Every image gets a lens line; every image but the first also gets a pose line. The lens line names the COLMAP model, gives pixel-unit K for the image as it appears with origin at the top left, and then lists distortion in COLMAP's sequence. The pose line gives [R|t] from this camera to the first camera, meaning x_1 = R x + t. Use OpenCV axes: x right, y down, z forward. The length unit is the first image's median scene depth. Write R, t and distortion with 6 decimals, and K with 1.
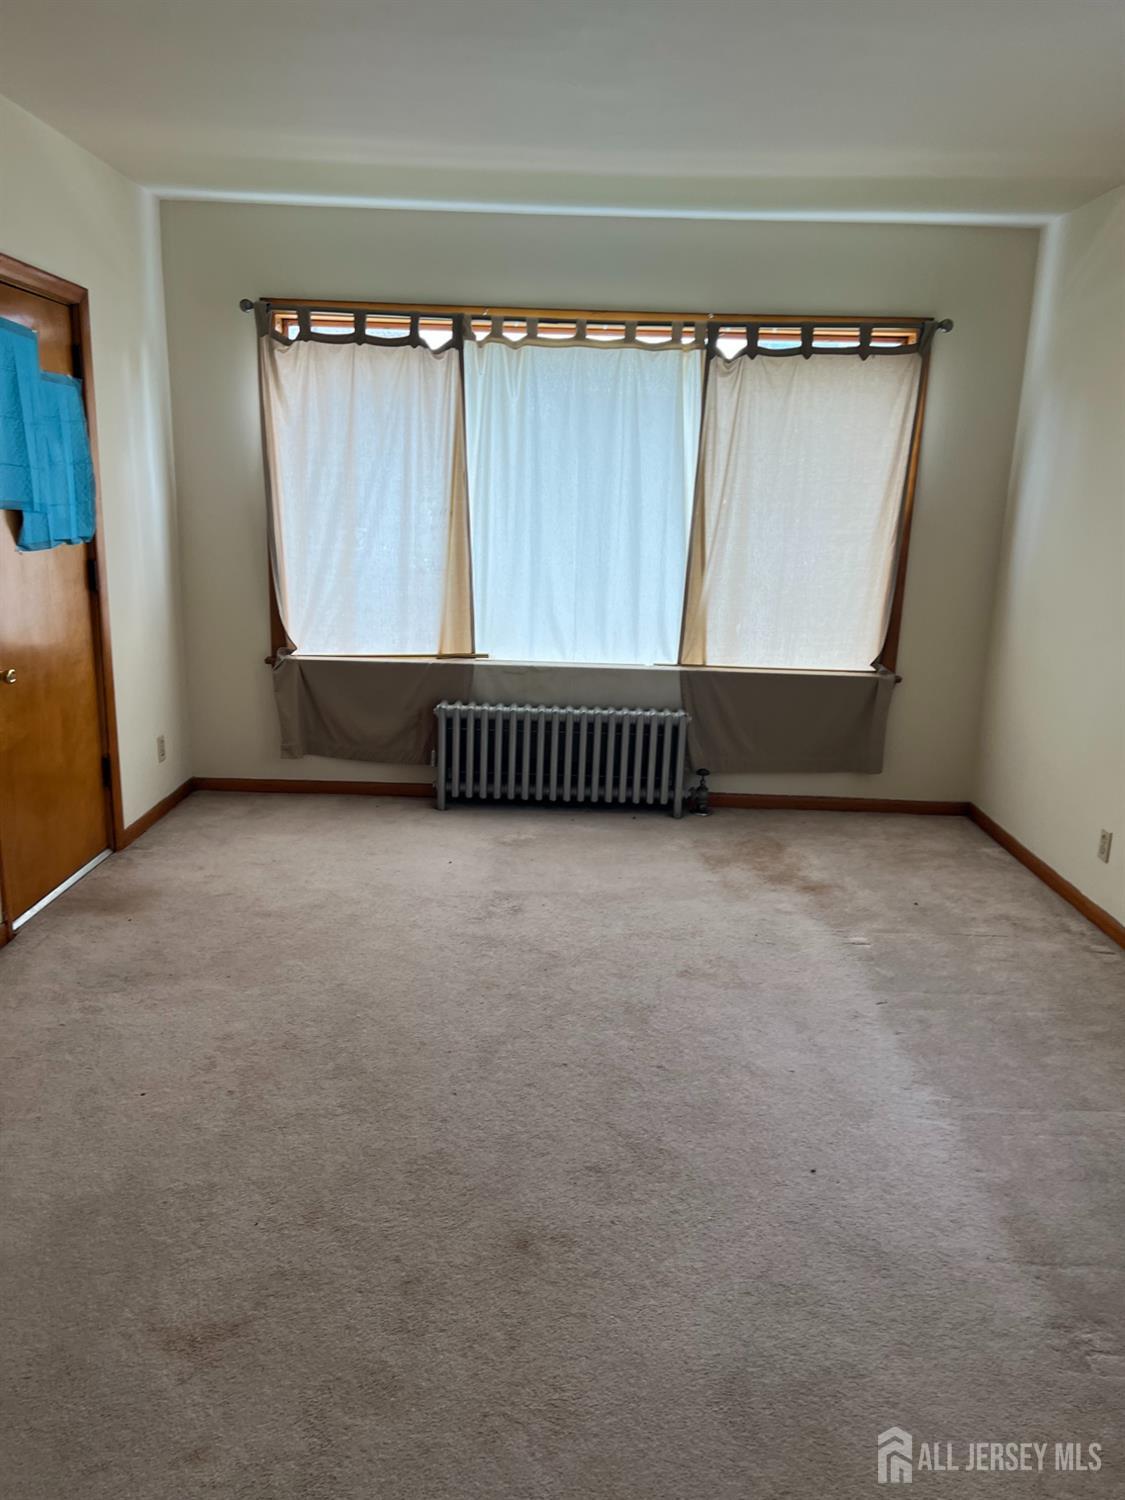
lens RADIAL K [[1136.1, 0, 578.4], [0, 1136.1, 748.7], [0, 0, 1]] dist [0.048442, -0.014887]
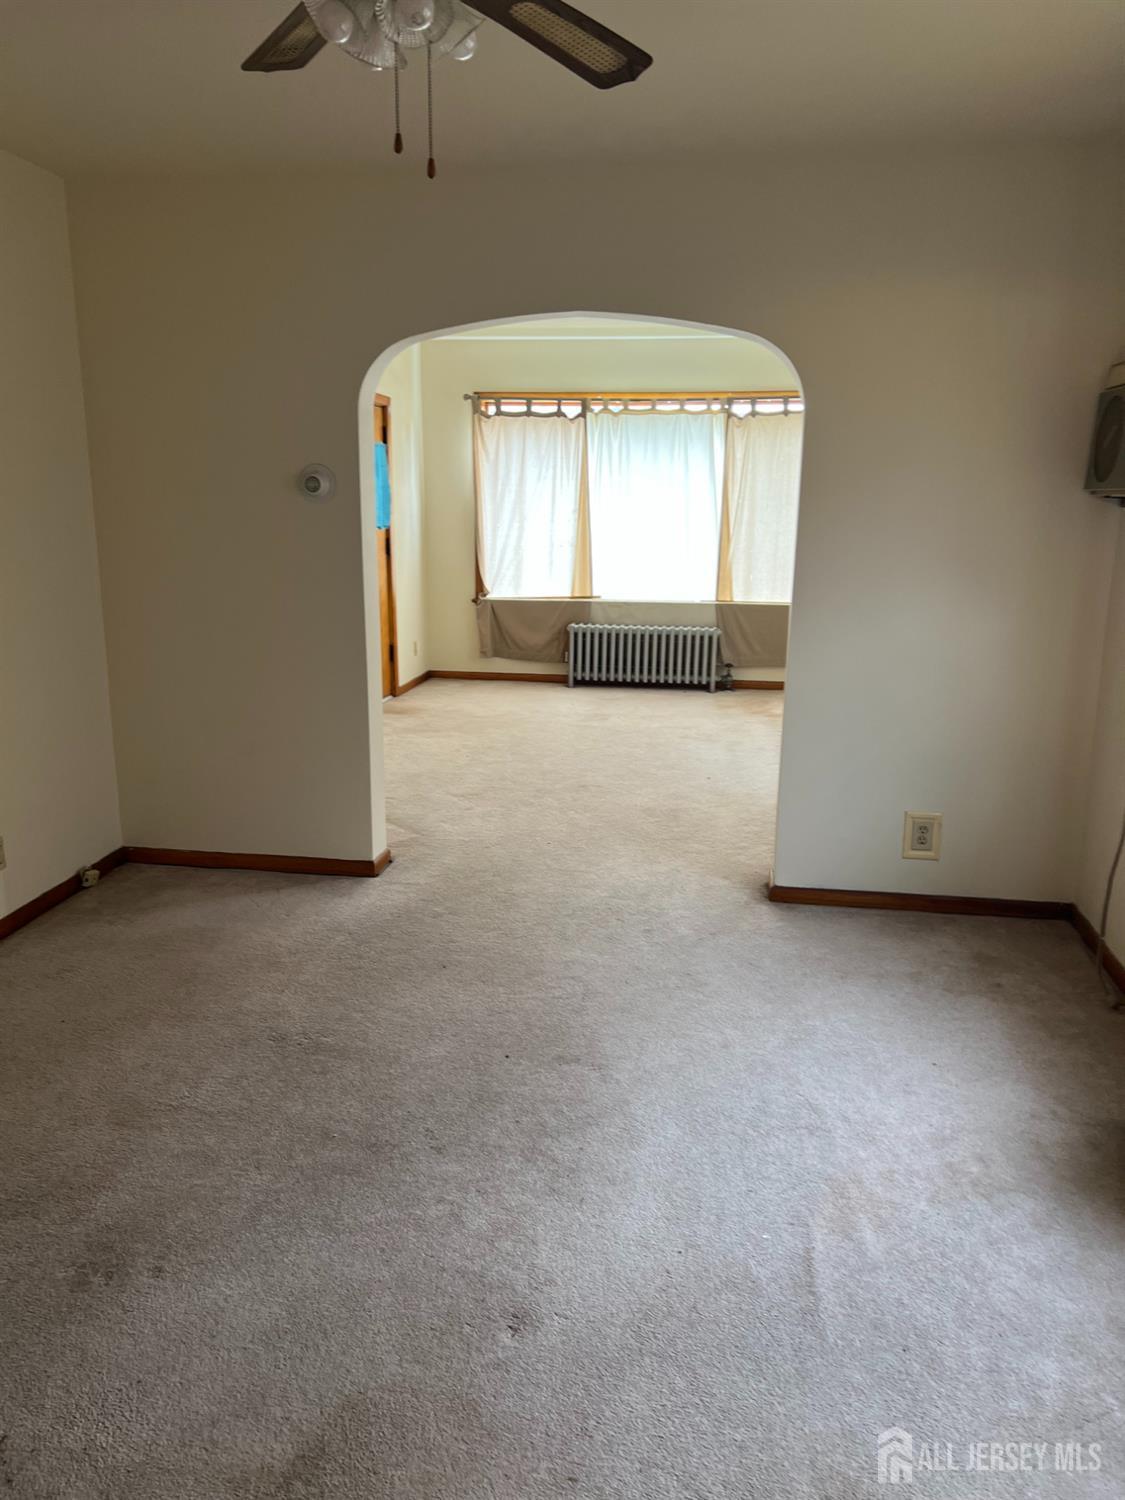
lens RADIAL K [[1136.1, 0, 550.8], [0, 1136.1, 758.8], [0, 0, 1]] dist [0.048442, -0.014887]
pose [[0.985665, 0.014727, -0.168072, 0.140171], [-0.016032, 0.999851, -0.006411, 0.177024], [0.167952, 0.009014, 0.985754, -0.694629]]
